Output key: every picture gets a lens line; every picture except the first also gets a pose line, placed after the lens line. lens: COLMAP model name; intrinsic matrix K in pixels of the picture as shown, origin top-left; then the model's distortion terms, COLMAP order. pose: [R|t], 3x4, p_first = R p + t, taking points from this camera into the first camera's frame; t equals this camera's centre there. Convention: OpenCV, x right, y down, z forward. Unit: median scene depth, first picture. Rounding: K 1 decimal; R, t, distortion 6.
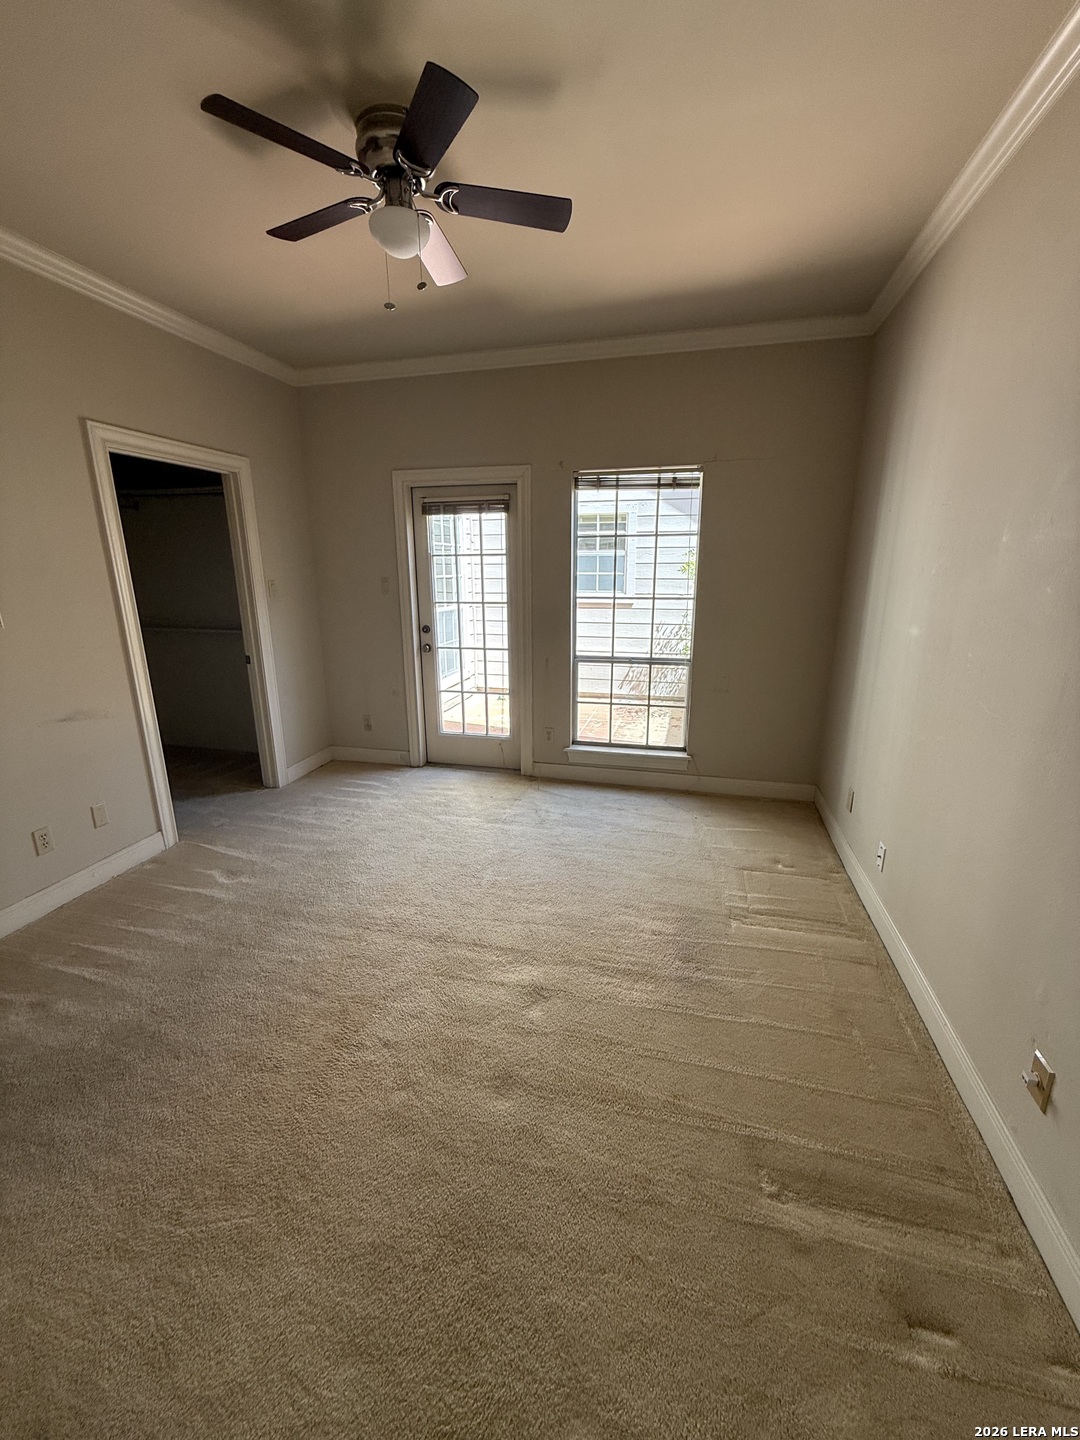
lens RADIAL K [[575.3, 0, 546.8], [0, 575.3, 723.2], [0, 0, 1]] dist [-0.000331, -0.000734]
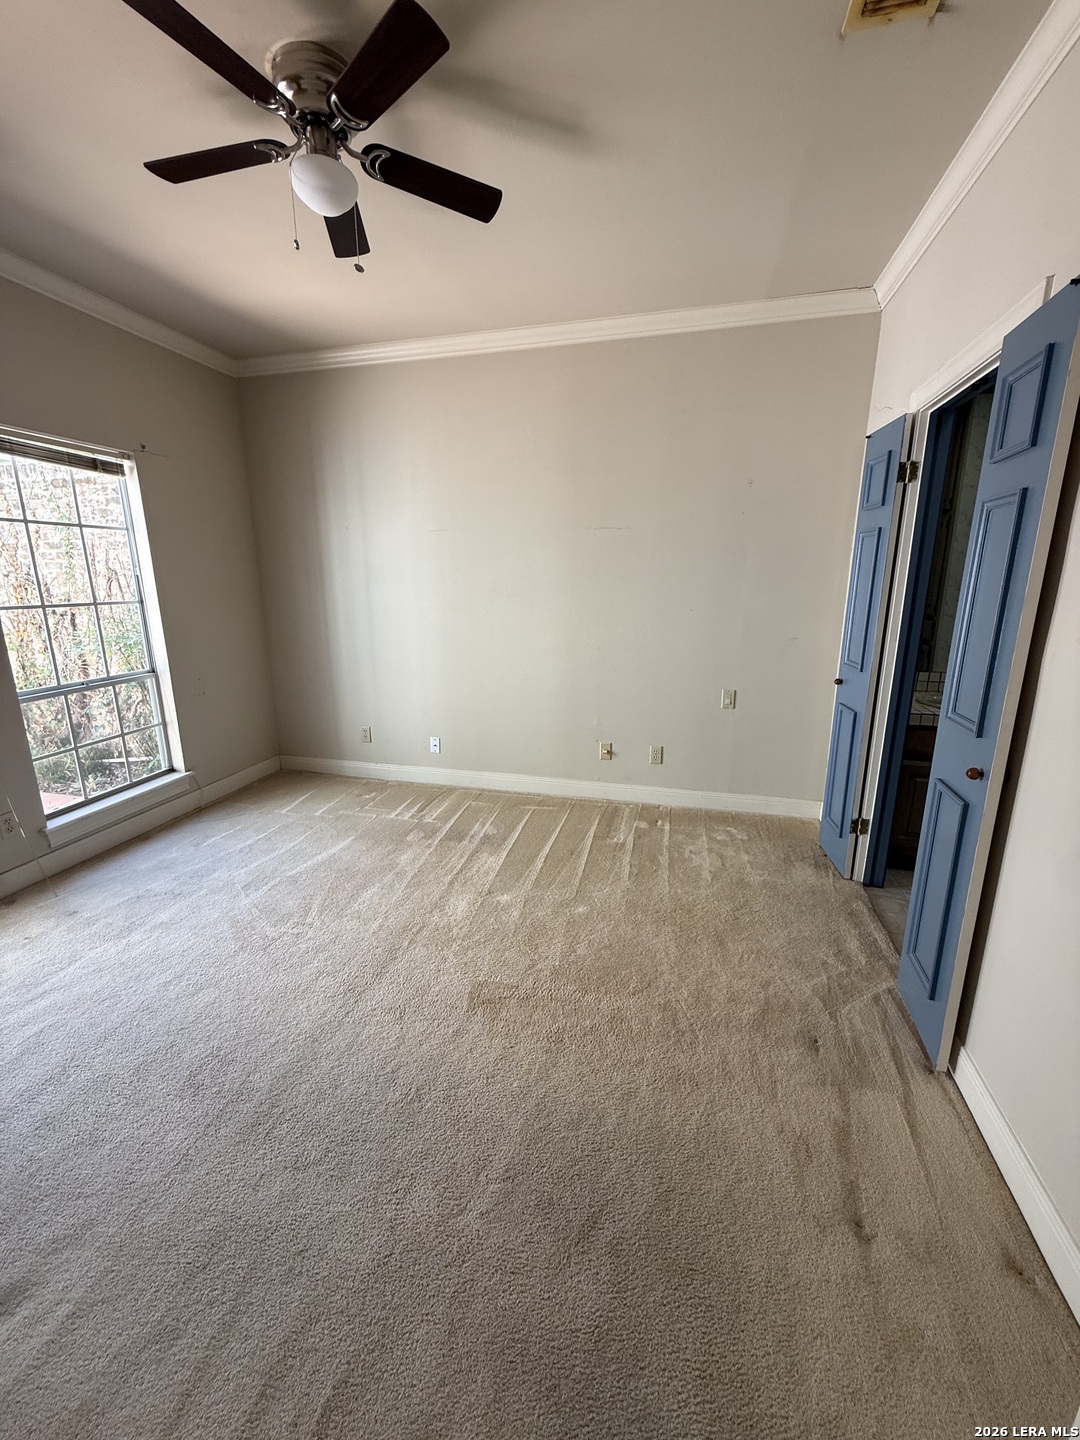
lens RADIAL K [[575.3, 0, 545.5], [0, 575.3, 715.8], [0, 0, 1]] dist [-0.000331, -0.000734]
pose [[0.007796, -0.237805, 0.971282, -0.652299], [0.267788, 0.936331, 0.227099, -0.086231], [-0.963446, 0.258327, 0.070981, 0.387797]]
